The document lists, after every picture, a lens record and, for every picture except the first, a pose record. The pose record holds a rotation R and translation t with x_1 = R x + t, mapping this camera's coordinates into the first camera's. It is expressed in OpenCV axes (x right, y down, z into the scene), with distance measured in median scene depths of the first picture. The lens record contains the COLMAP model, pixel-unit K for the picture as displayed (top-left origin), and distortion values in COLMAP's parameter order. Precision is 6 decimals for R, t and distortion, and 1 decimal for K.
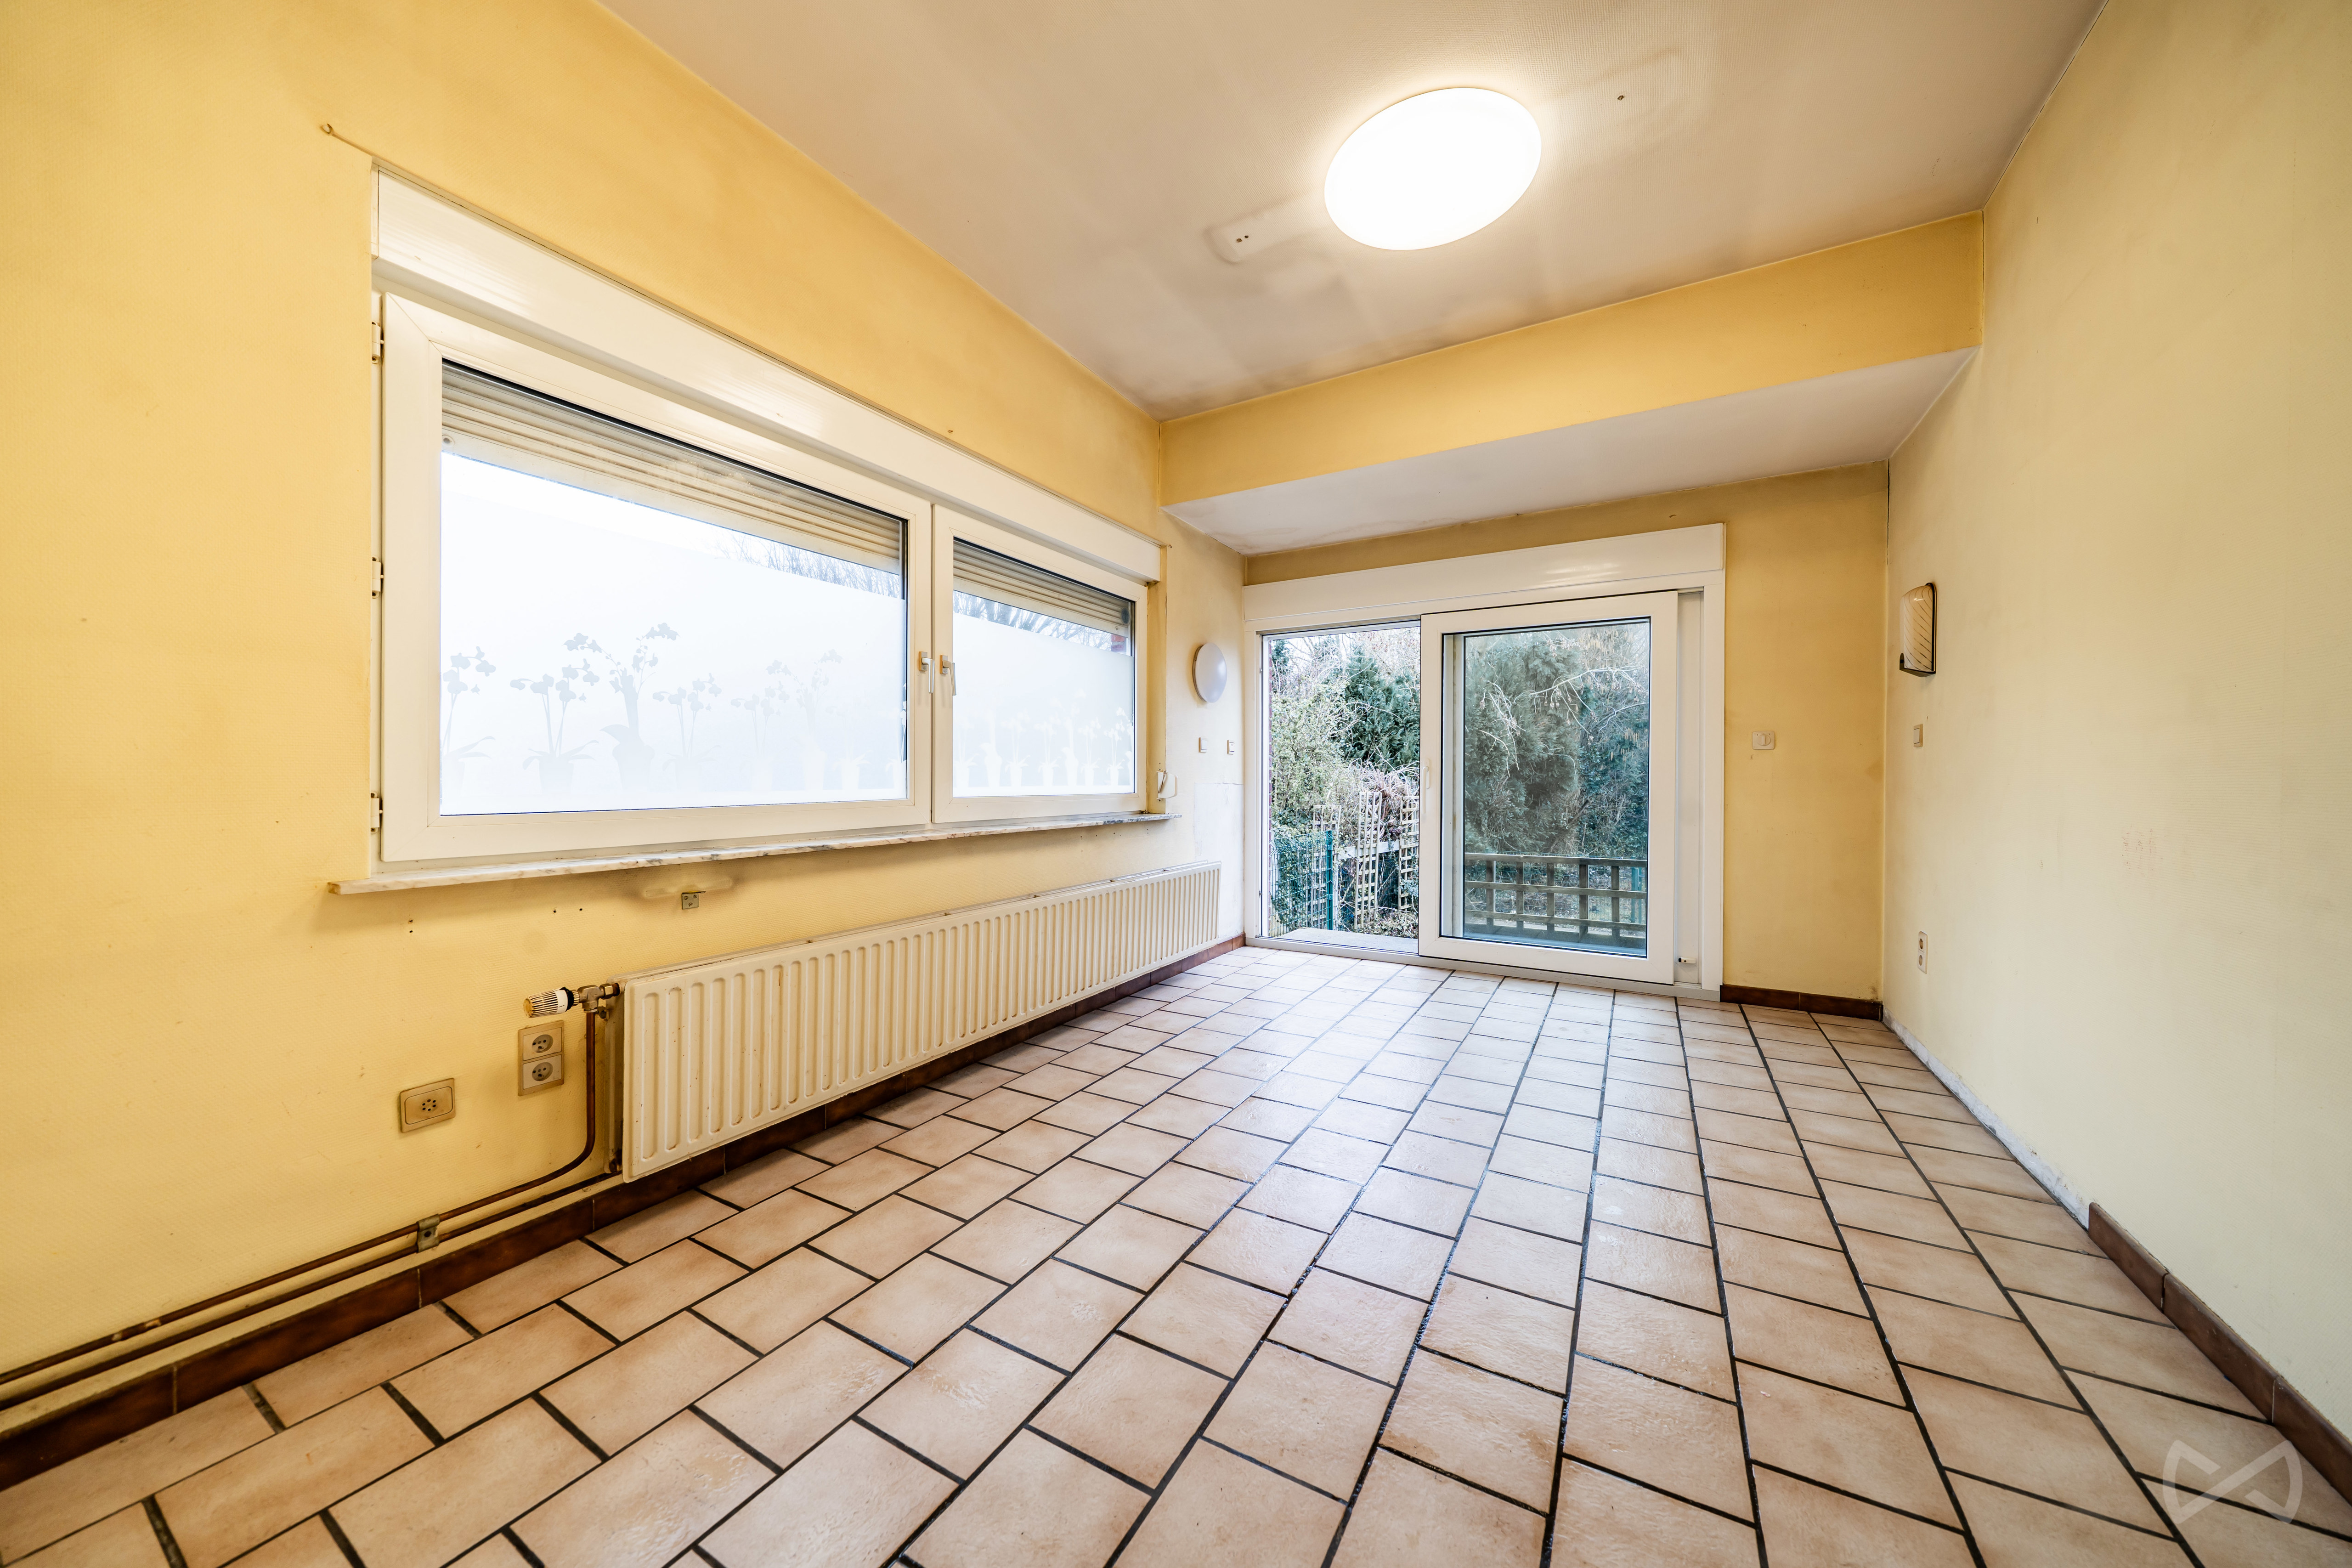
lens RADIAL K [[797.1, 0, 1179.2], [0, 797.1, 767.1], [0, 0, 1]] dist [-0.005692, -0.000167]
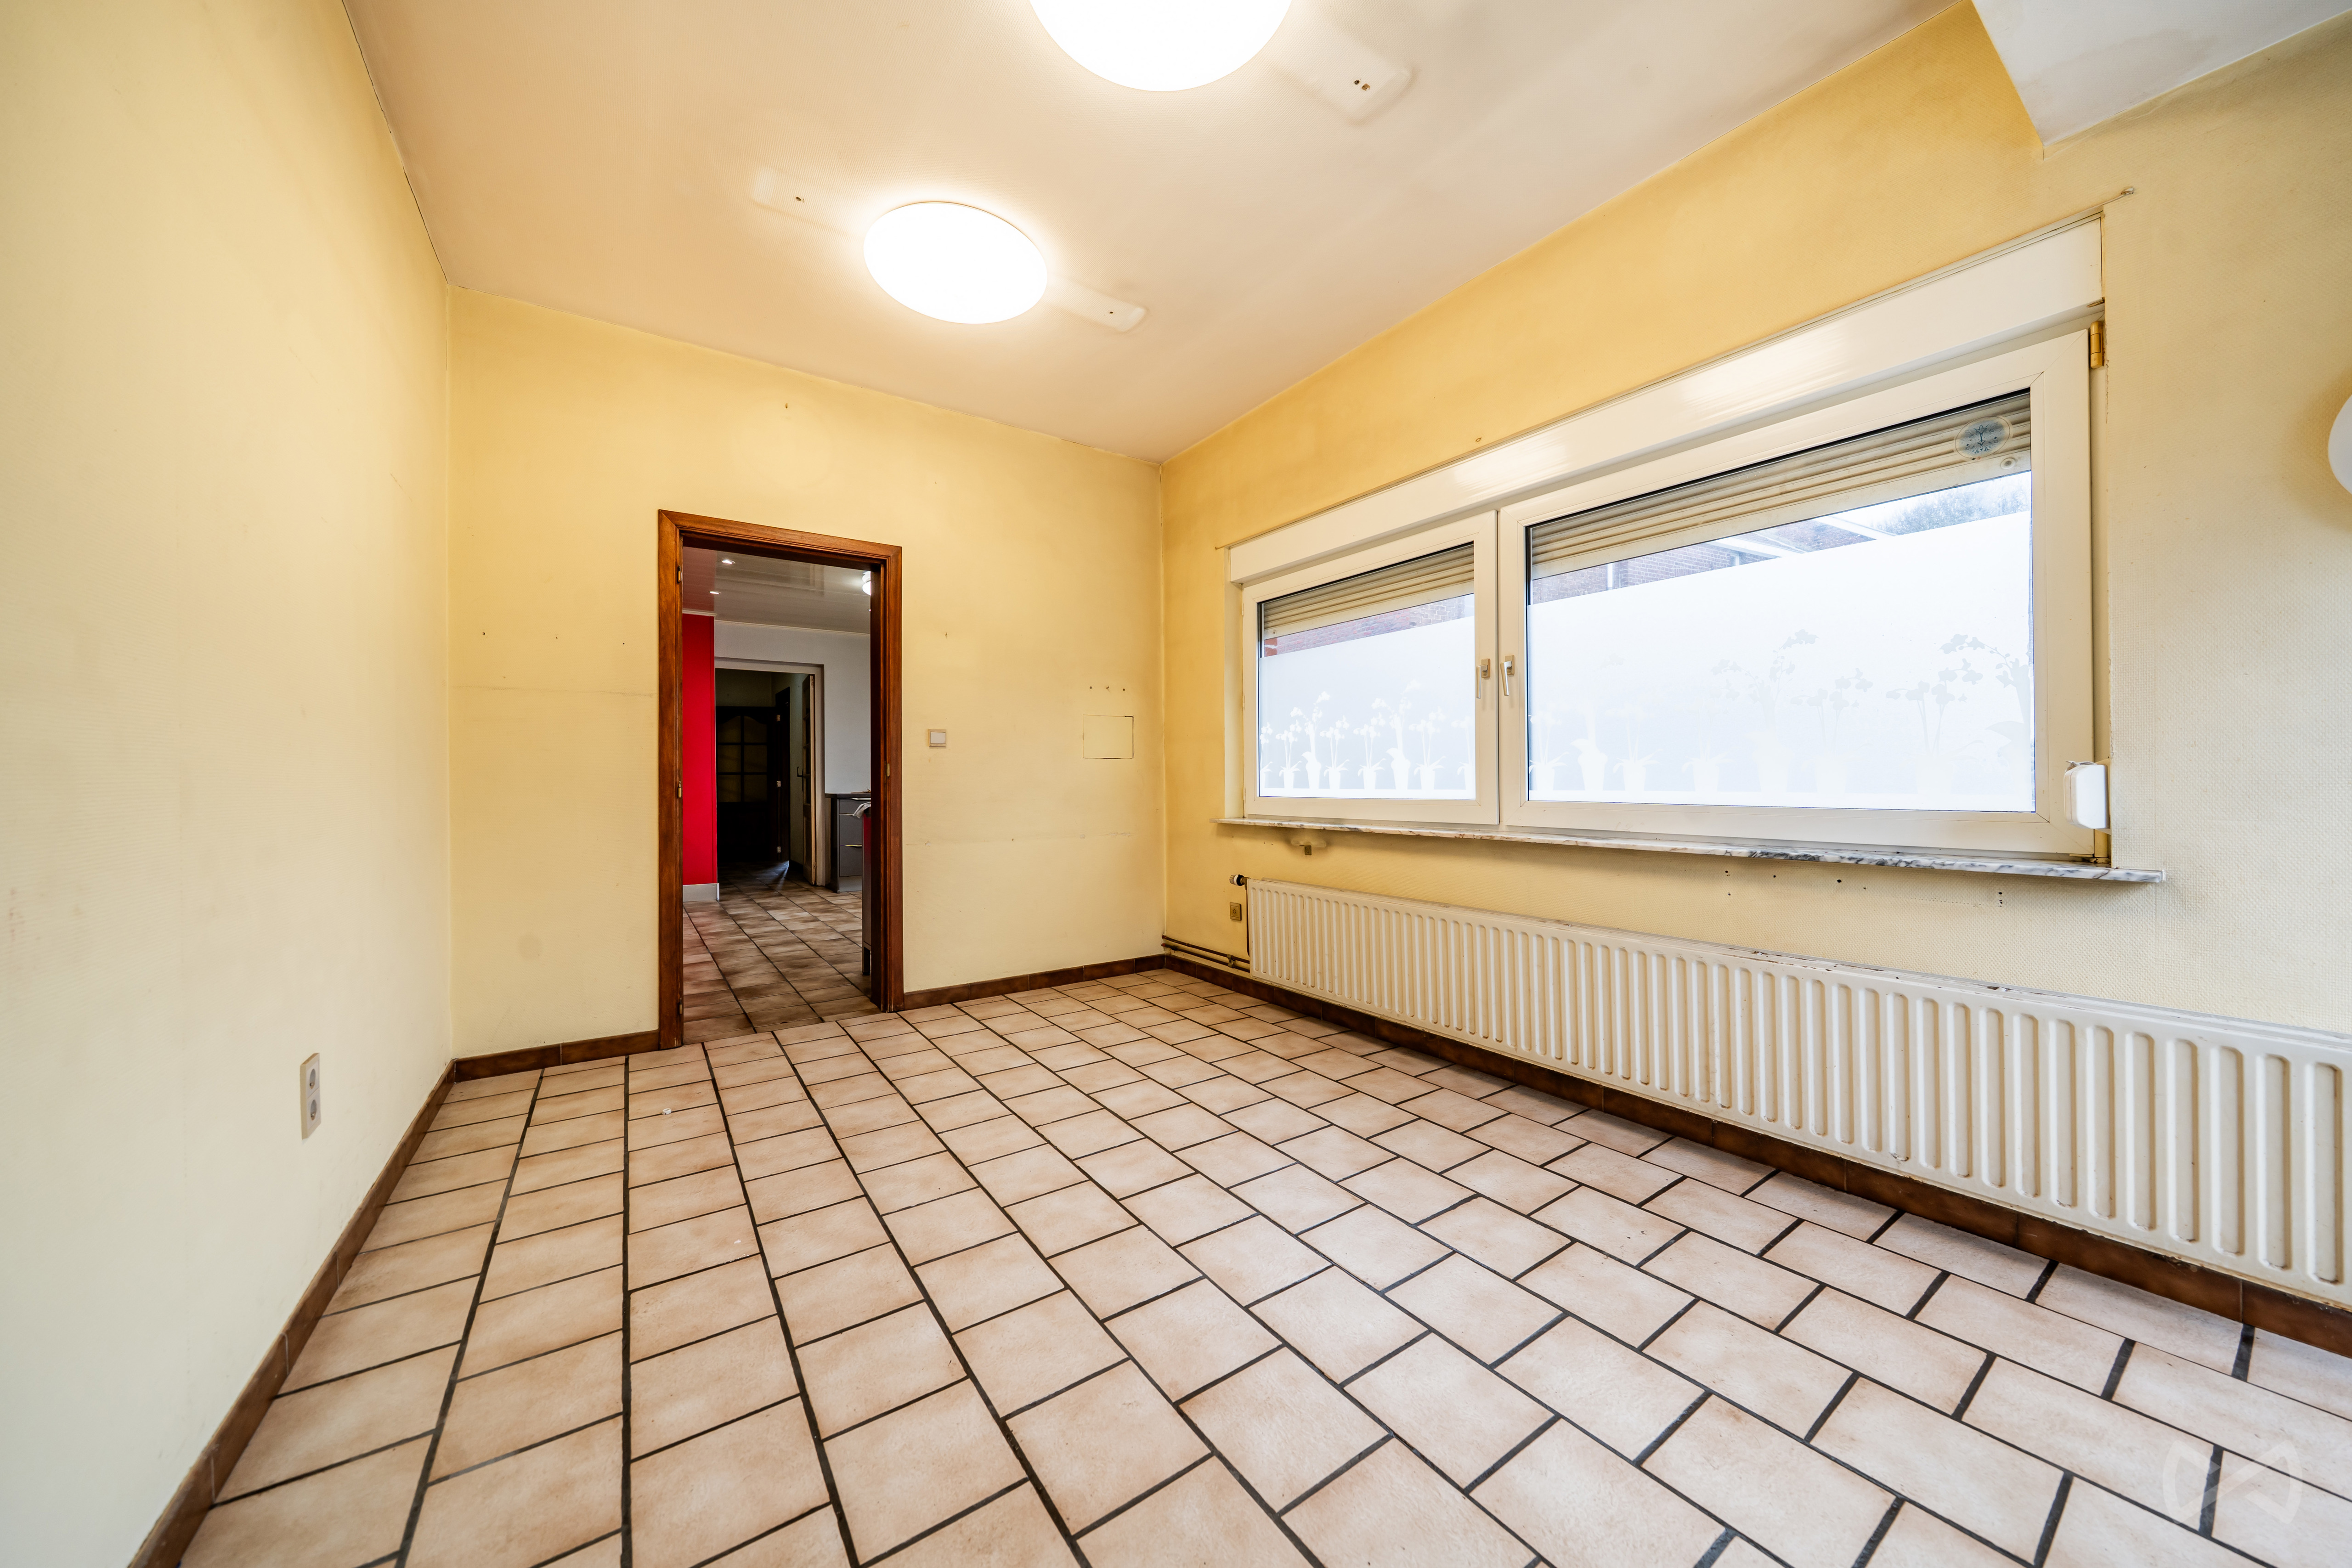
lens RADIAL K [[797.0, 0, 1177.5], [0, 797.0, 784.2], [0, 0, 1]] dist [-0.005692, -0.000167]
pose [[-0.428402, -0.009379, -0.903539, 0.809502], [0.000743, 0.999942, -0.010732, 0.030005], [0.903588, -0.005269, -0.428370, 1.108795]]
